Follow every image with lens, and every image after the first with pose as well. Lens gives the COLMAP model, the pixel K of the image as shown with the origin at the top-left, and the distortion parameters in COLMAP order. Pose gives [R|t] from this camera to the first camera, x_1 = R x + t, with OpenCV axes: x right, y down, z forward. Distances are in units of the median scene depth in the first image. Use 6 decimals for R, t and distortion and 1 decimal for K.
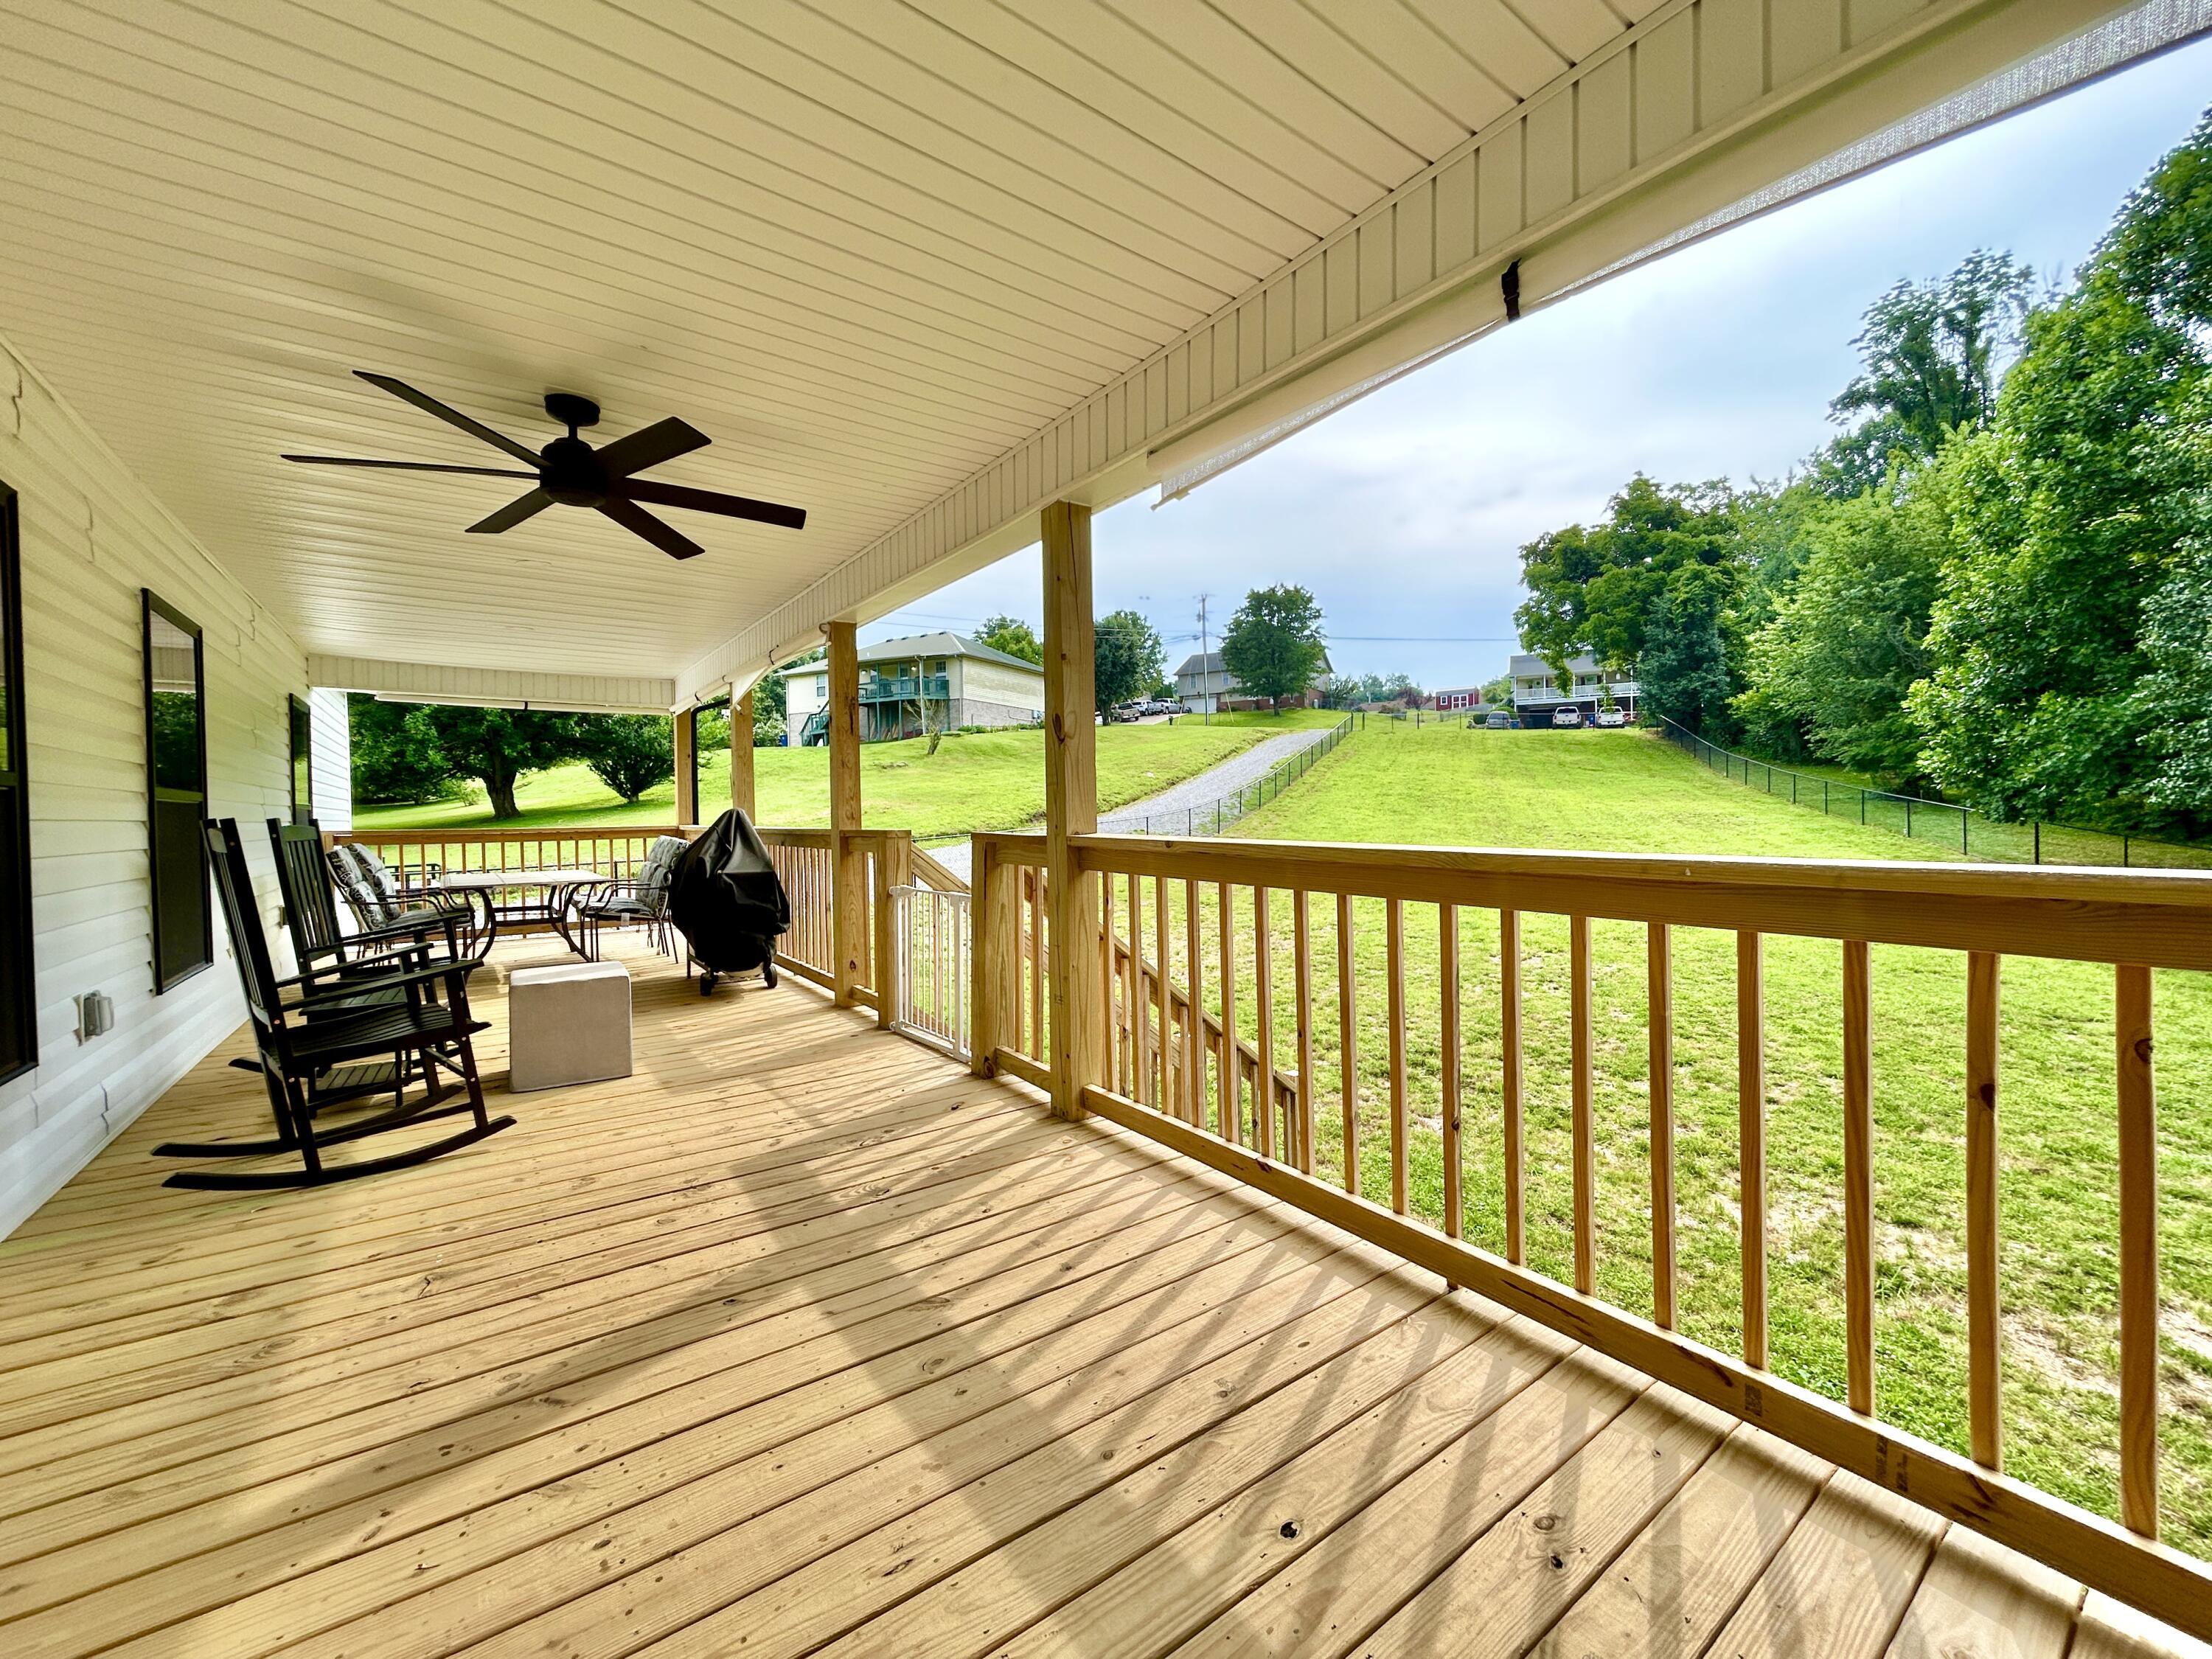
lens RADIAL K [[889.5, 0, 1096.7], [0, 889.5, 830.6], [0, 0, 1]] dist [-0.000808, 0.000348]
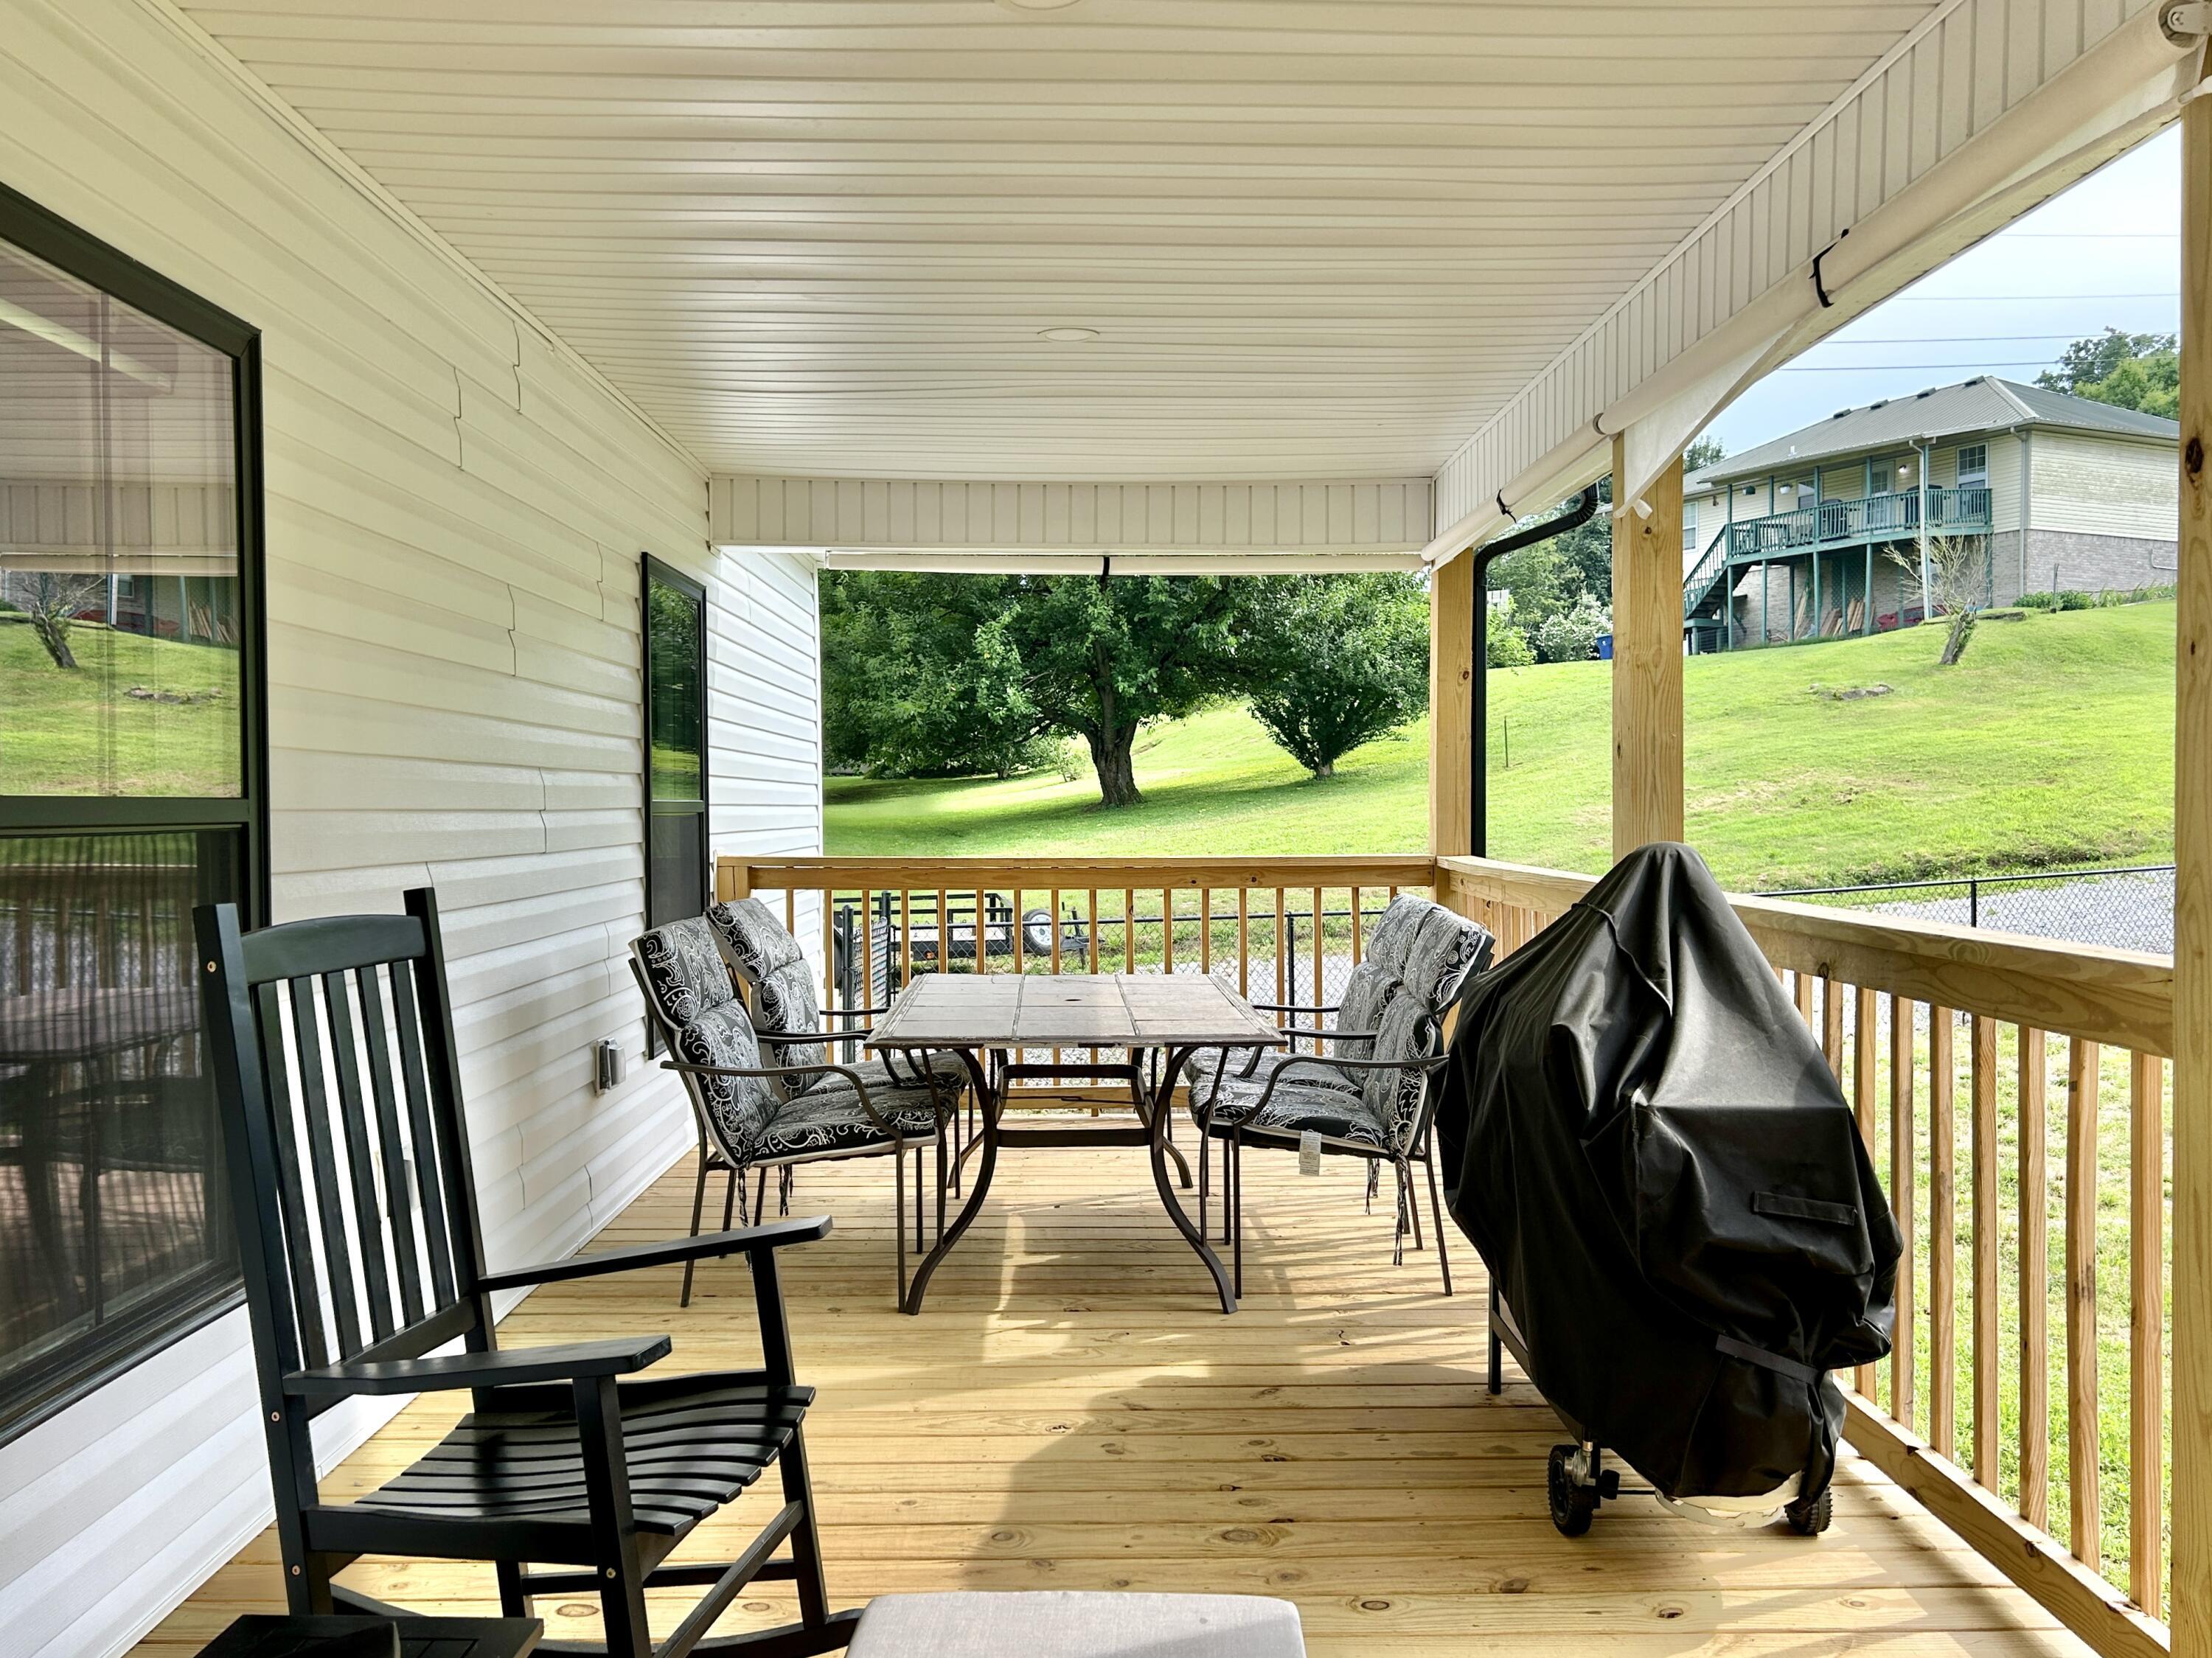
lens RADIAL K [[1781.9, 0, 1102.2], [0, 1781.9, 834.6], [0, 0, 1]] dist [0.019776, -0.000392]
pose [[0.823770, 0.018833, -0.566611, -0.247456], [-0.017129, 0.999819, 0.008329, -0.030348], [0.566665, 0.002844, 0.823943, 0.459132]]
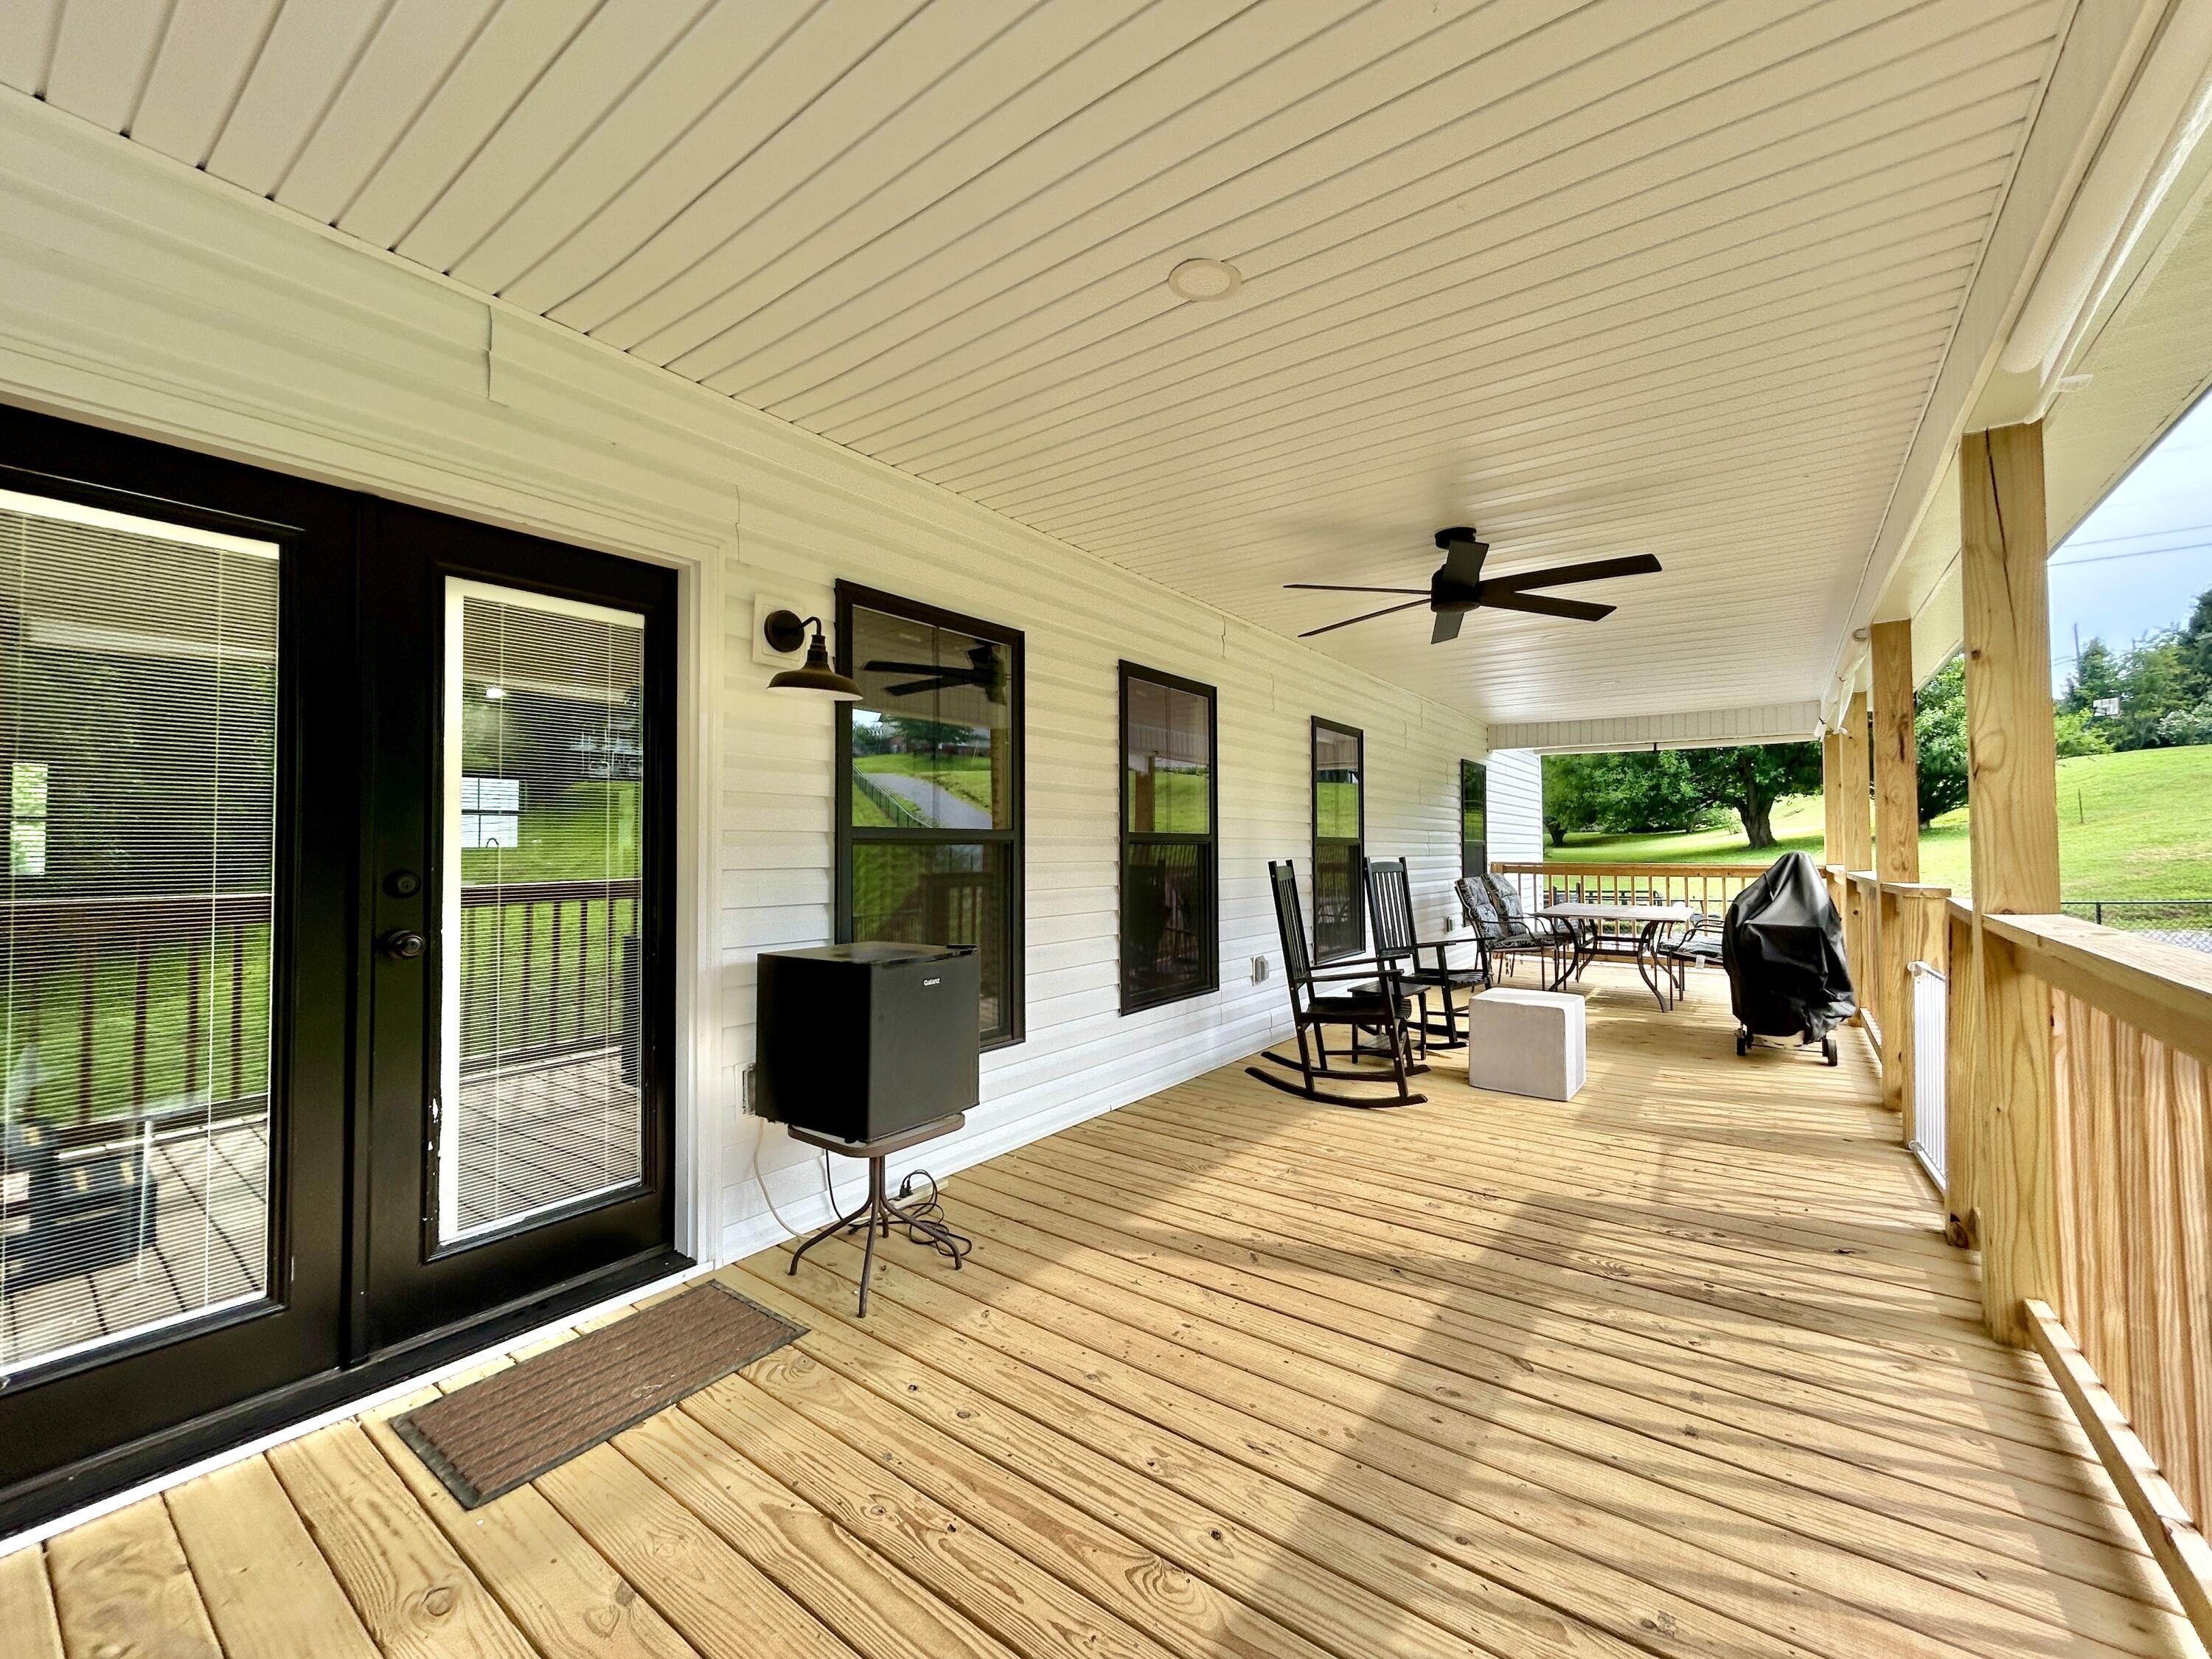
lens RADIAL K [[889.5, 0, 1095.9], [0, 889.5, 826.1], [0, 0, 1]] dist [-0.000808, 0.000348]
pose [[0.306968, -0.010183, -0.951665, 0.229047], [-0.023311, 0.999562, -0.018214, -0.018542], [0.951434, 0.027775, 0.306597, 0.076700]]
